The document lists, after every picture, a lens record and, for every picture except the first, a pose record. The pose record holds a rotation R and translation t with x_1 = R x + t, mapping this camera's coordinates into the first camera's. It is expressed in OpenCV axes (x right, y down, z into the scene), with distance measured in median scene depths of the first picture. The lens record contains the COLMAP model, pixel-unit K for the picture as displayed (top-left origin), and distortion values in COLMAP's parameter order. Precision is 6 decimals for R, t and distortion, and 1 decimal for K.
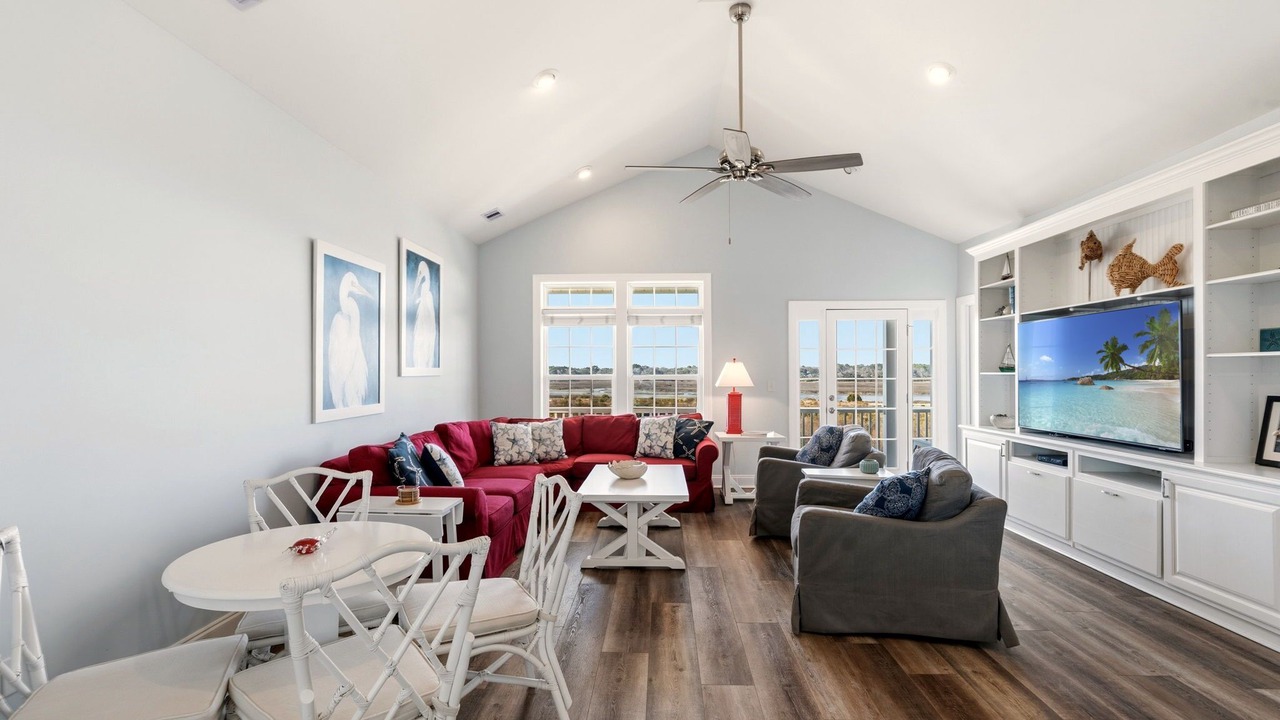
lens RADIAL K [[580.9, 0, 647.5], [0, 580.9, 364.7], [0, 0, 1]] dist [-0.004118, 0.001891]
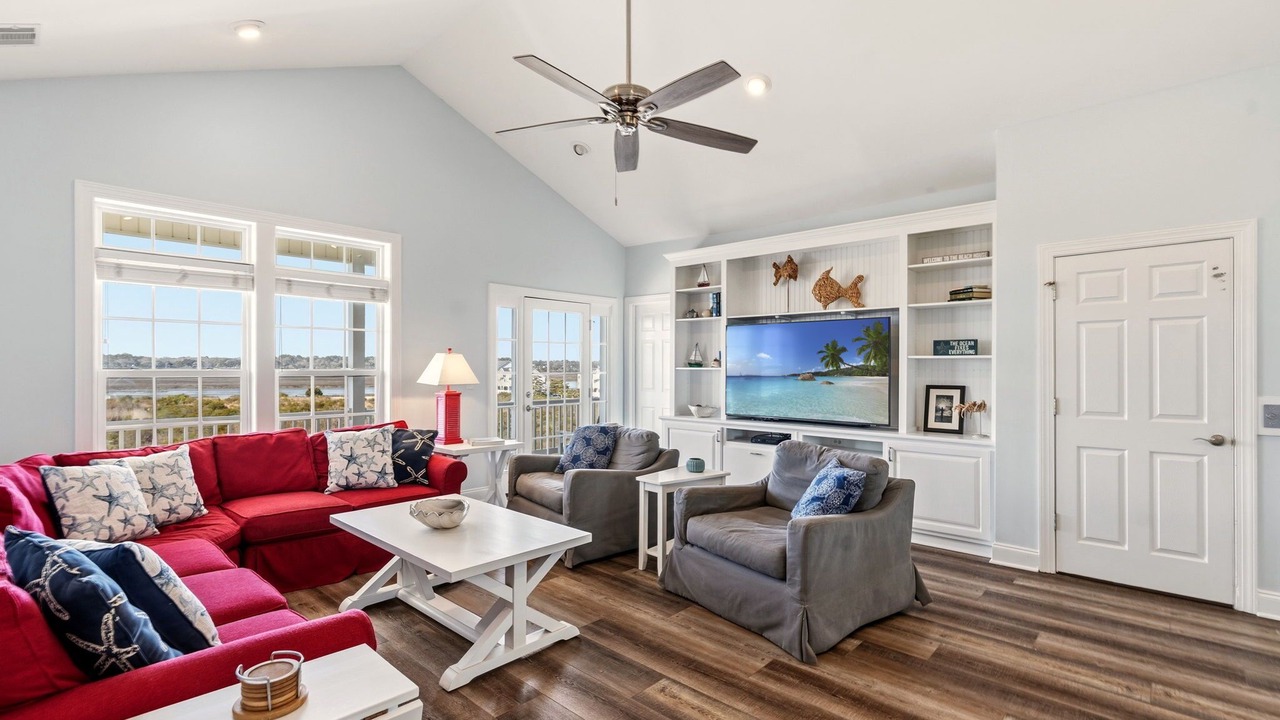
lens RADIAL K [[580.9, 0, 633.5], [0, 580.9, 366.4], [0, 0, 1]] dist [-0.004118, 0.001891]
pose [[0.664807, 0.004671, 0.747000, -0.316253], [-0.016223, 0.999835, 0.008186, 0.003263], [-0.746839, -0.017561, 0.664773, 0.331128]]
